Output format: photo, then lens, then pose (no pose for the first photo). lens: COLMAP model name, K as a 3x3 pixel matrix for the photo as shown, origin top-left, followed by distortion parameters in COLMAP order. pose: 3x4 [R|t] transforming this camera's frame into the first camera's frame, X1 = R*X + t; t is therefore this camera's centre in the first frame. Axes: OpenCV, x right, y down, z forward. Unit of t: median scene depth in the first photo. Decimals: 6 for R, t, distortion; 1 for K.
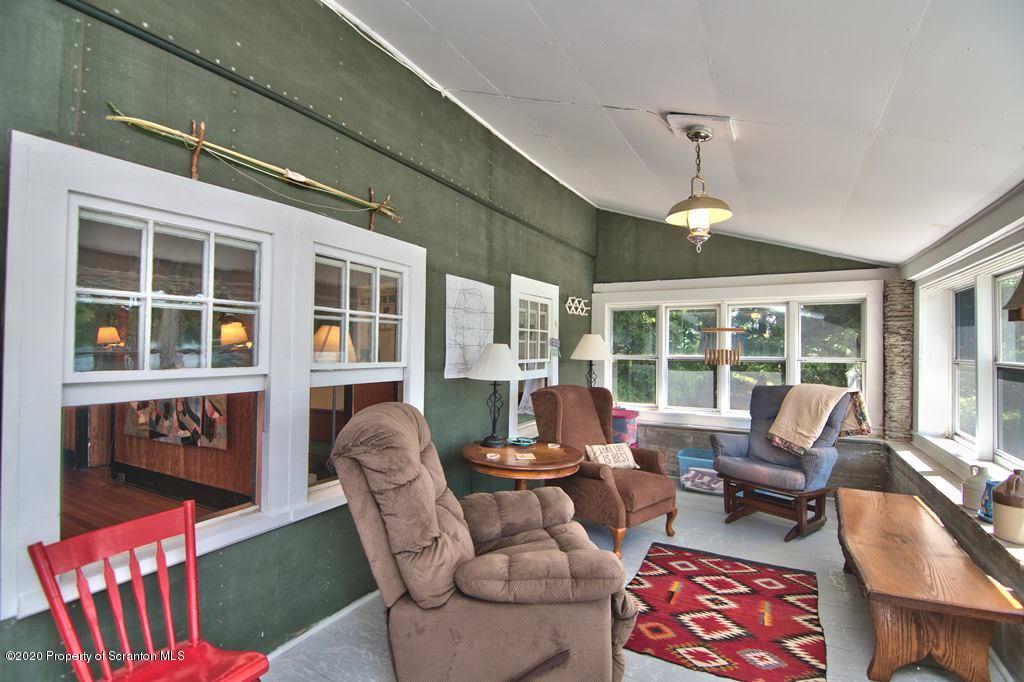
lens RADIAL K [[494.0, 0, 514.6], [0, 494.0, 339.5], [0, 0, 1]] dist [-0.000908, -0.012346]
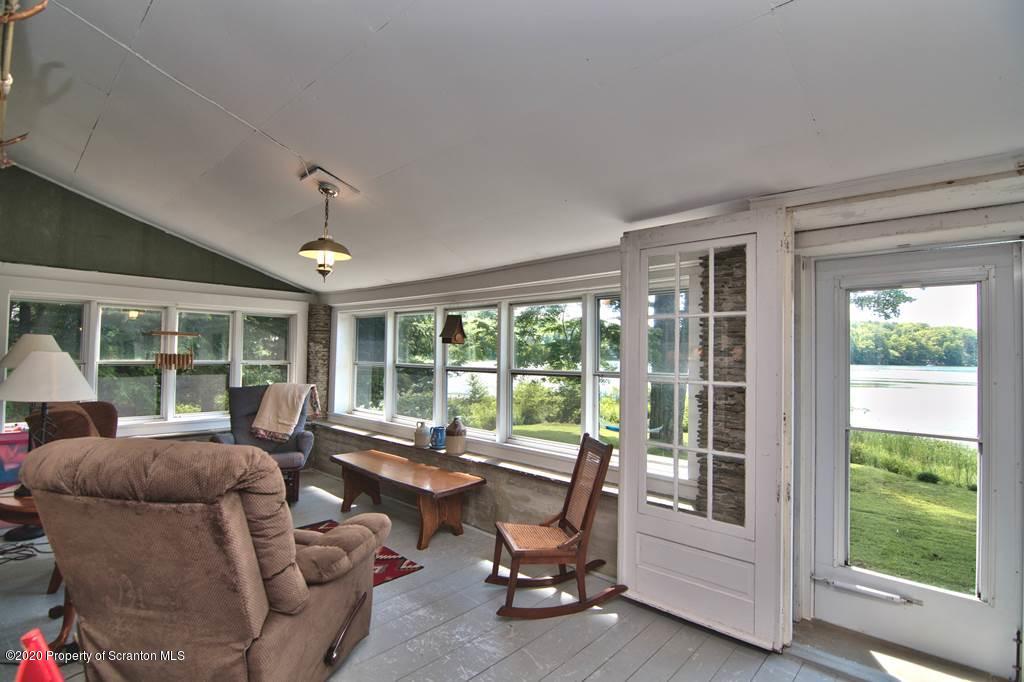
lens RADIAL K [[494.0, 0, 514.6], [0, 494.0, 339.5], [0, 0, 1]] dist [-0.000908, -0.012346]
pose [[0.246238, 0.024427, 0.968901, -0.454153], [-0.031025, 0.999369, -0.017311, -0.015335], [-0.968713, -0.025797, 0.246841, 0.130294]]
